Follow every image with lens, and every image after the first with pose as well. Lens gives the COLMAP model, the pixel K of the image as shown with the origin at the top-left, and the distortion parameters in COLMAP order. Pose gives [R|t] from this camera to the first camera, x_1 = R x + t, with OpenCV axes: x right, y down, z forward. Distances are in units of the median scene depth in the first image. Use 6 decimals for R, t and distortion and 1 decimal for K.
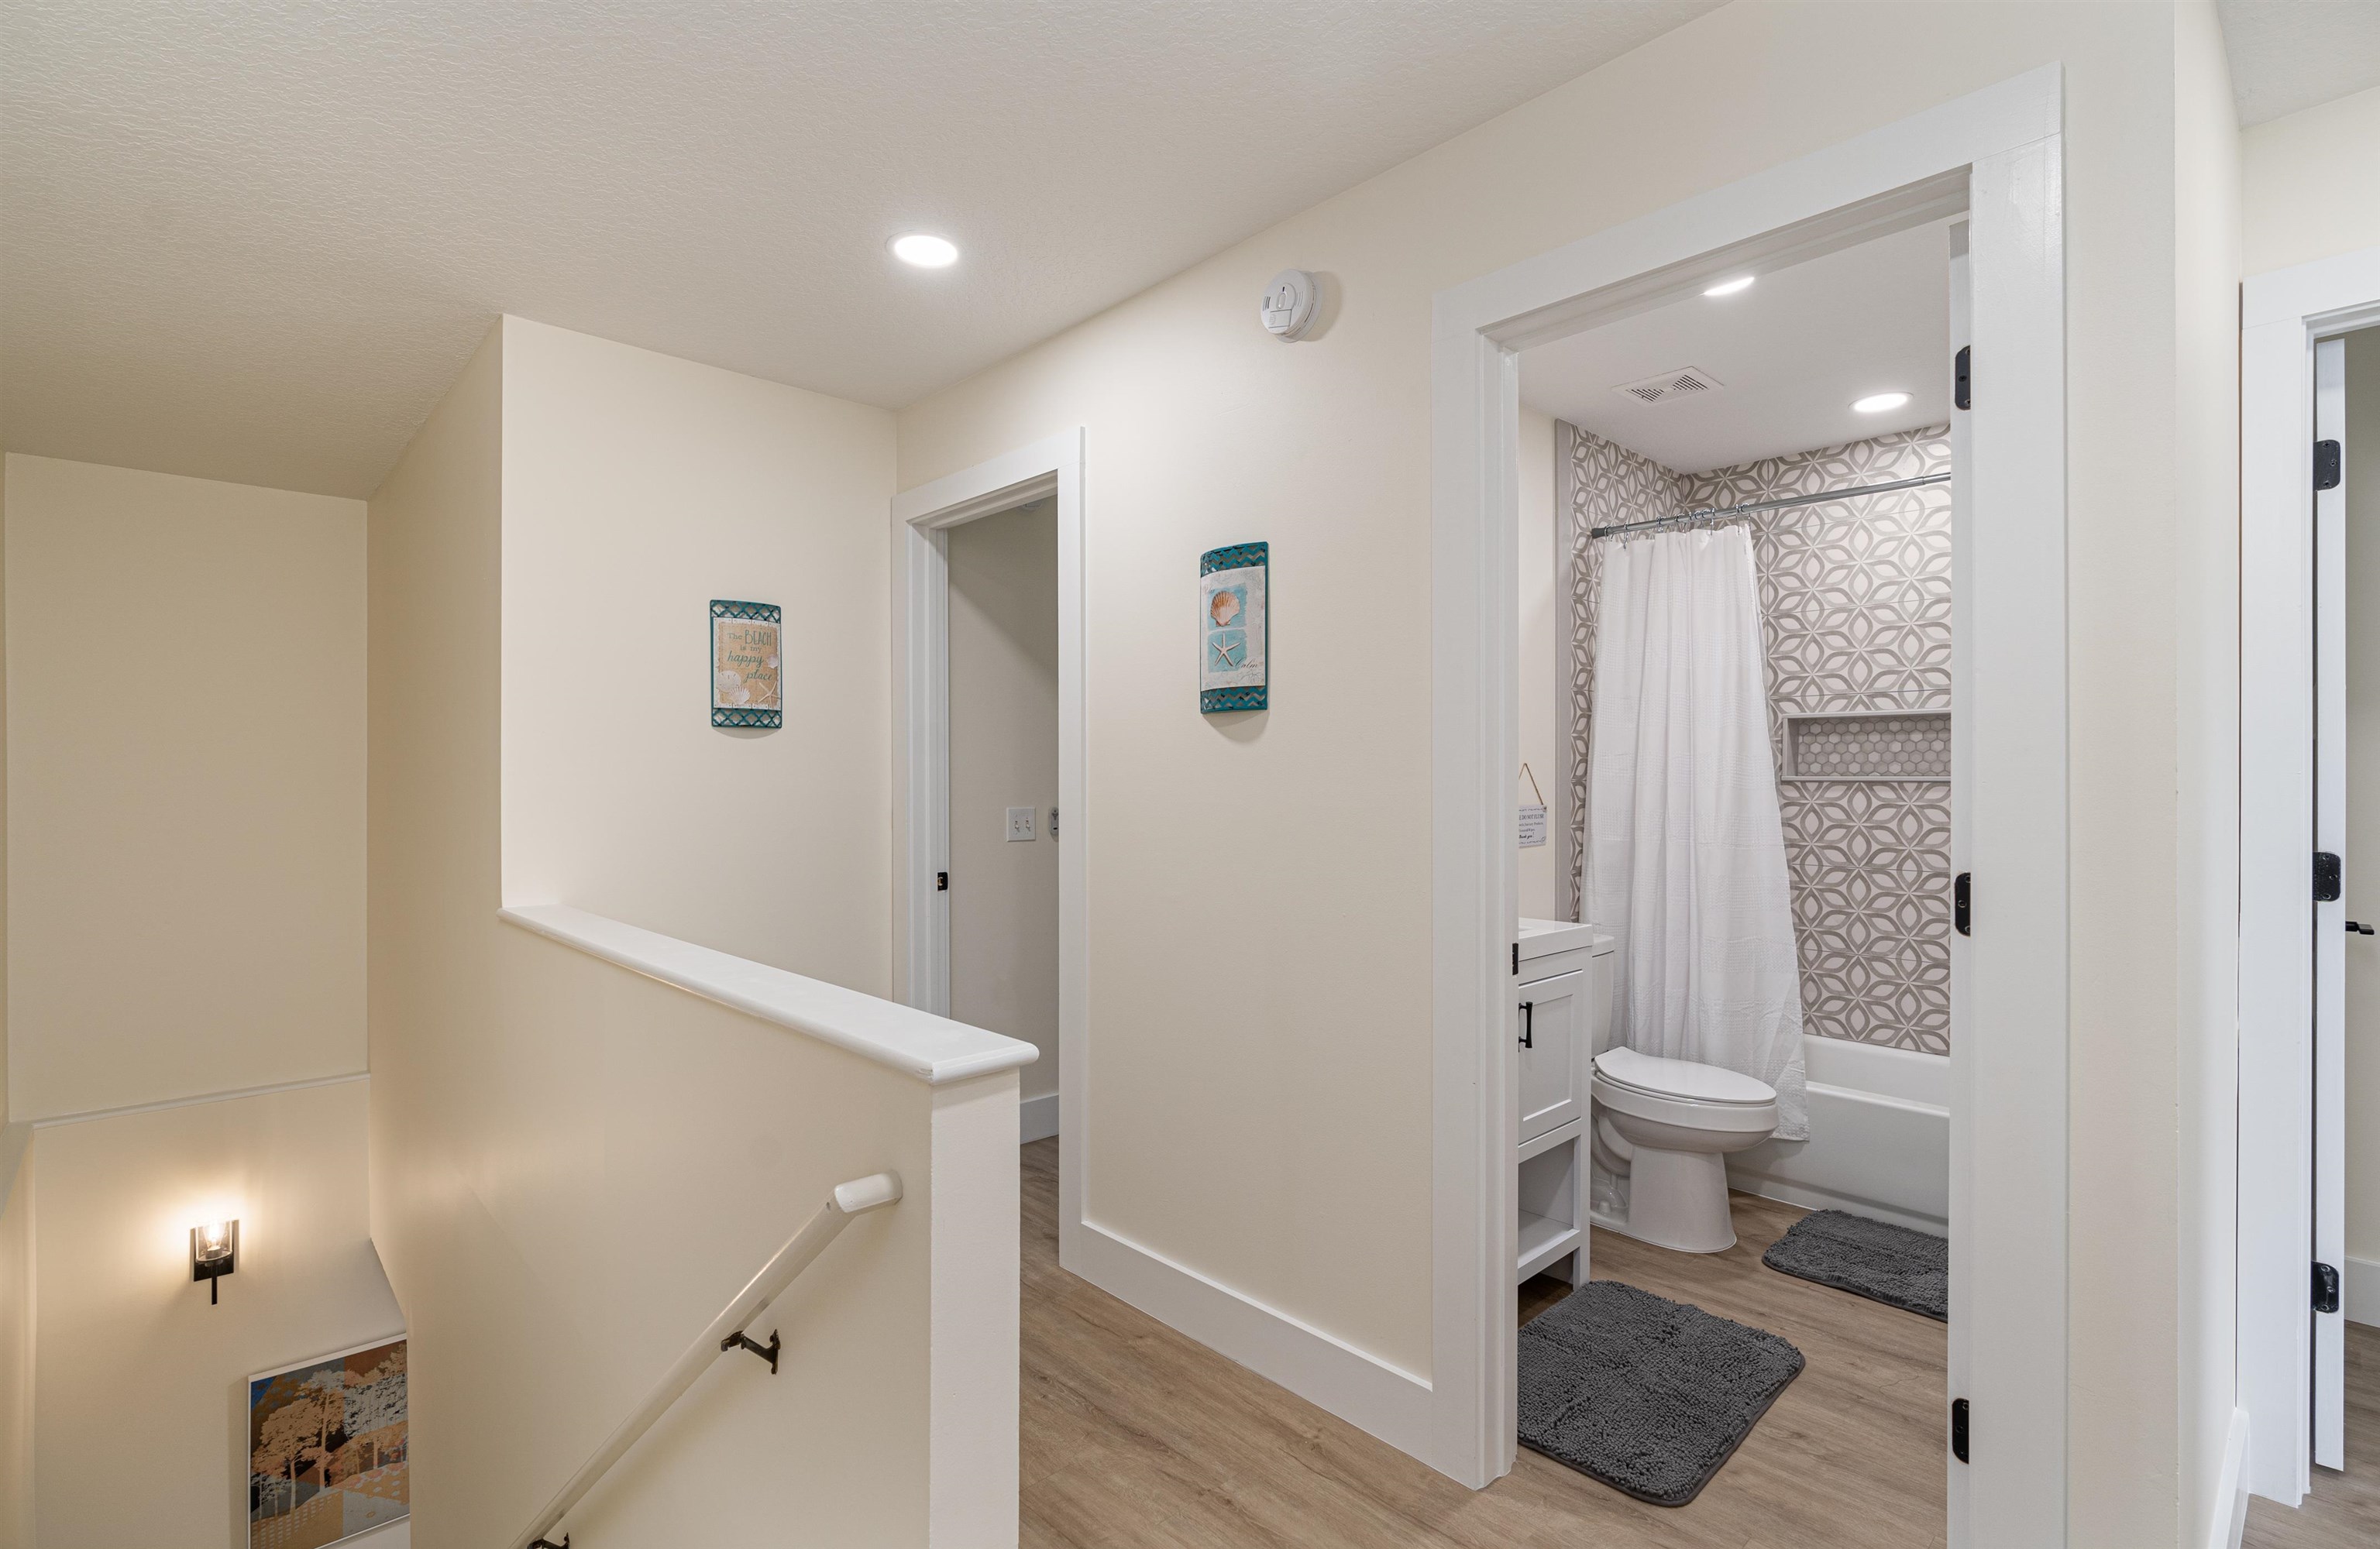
lens RADIAL K [[1094.6, 0, 1191.4], [0, 1094.6, 782.2], [0, 0, 1]] dist [0.000566, 0.000374]
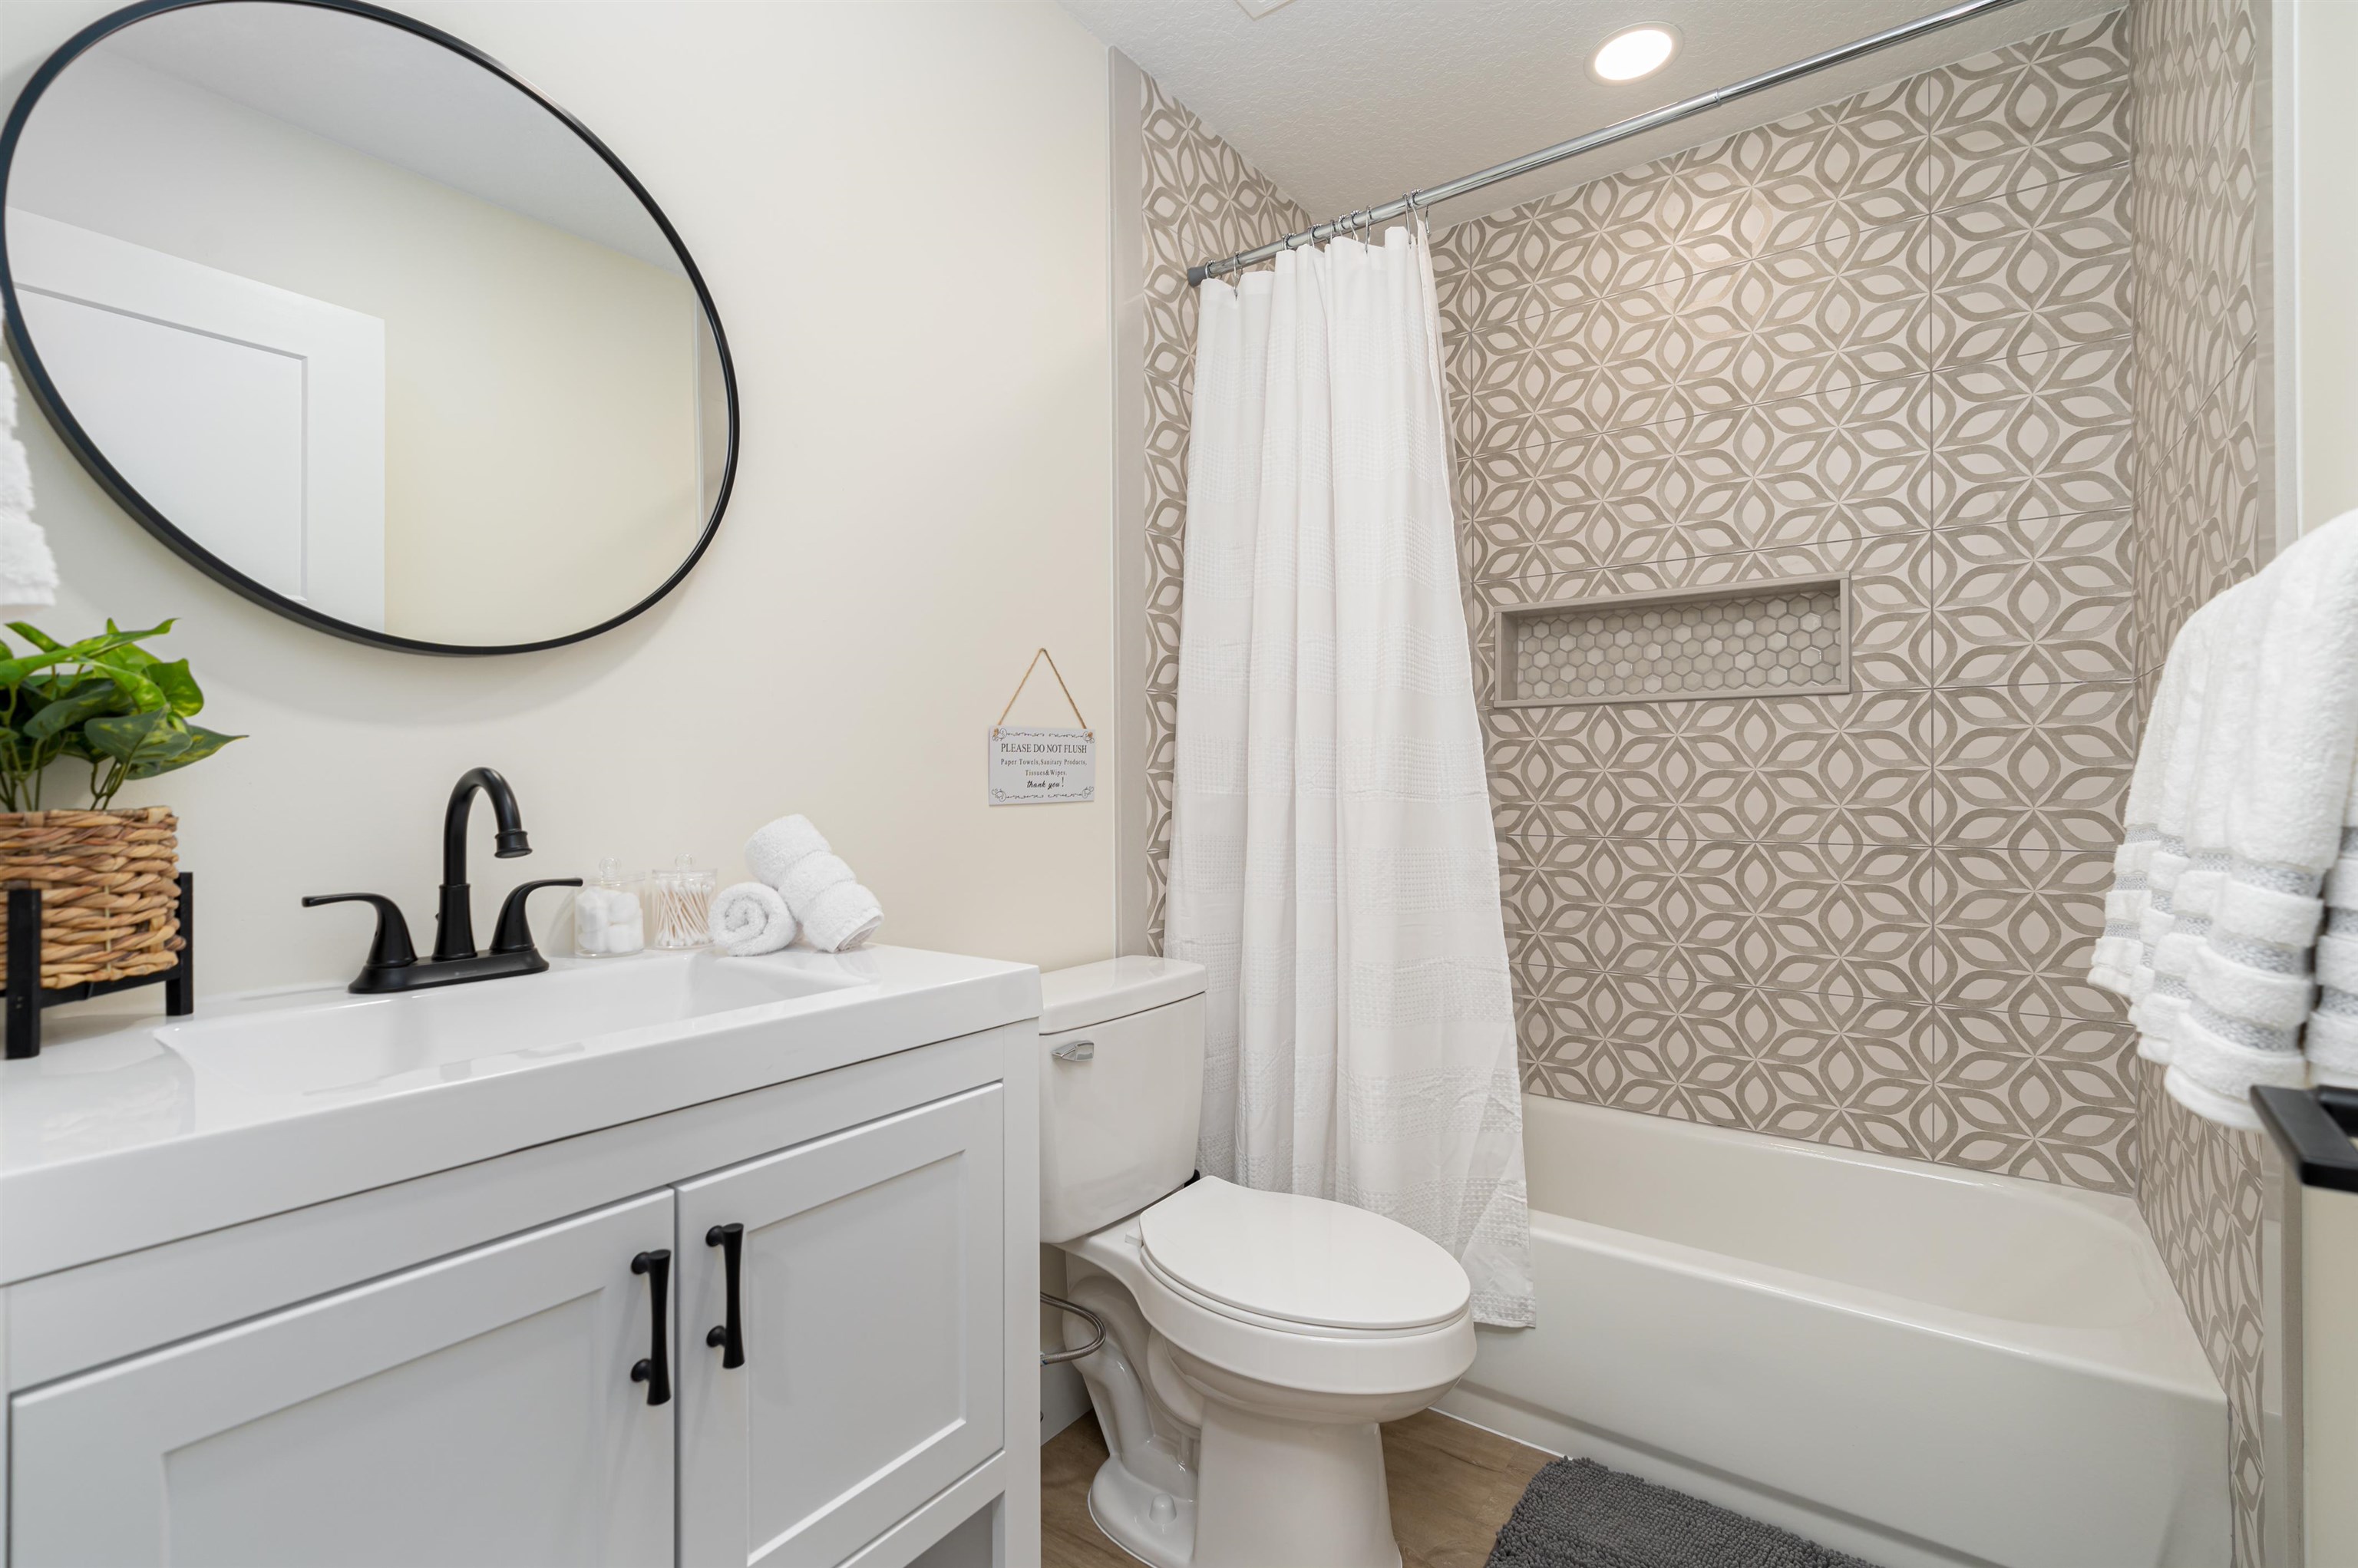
lens RADIAL K [[1070.4, 0, 1179.5], [0, 1070.4, 777.8], [0, 0, 1]] dist [0.000504, 0.000154]
pose [[0.982620, -0.007102, 0.185492, 0.250632], [0.008498, 0.999941, -0.006732, 0.045931], [-0.185433, 0.008191, 0.982623, 0.433105]]
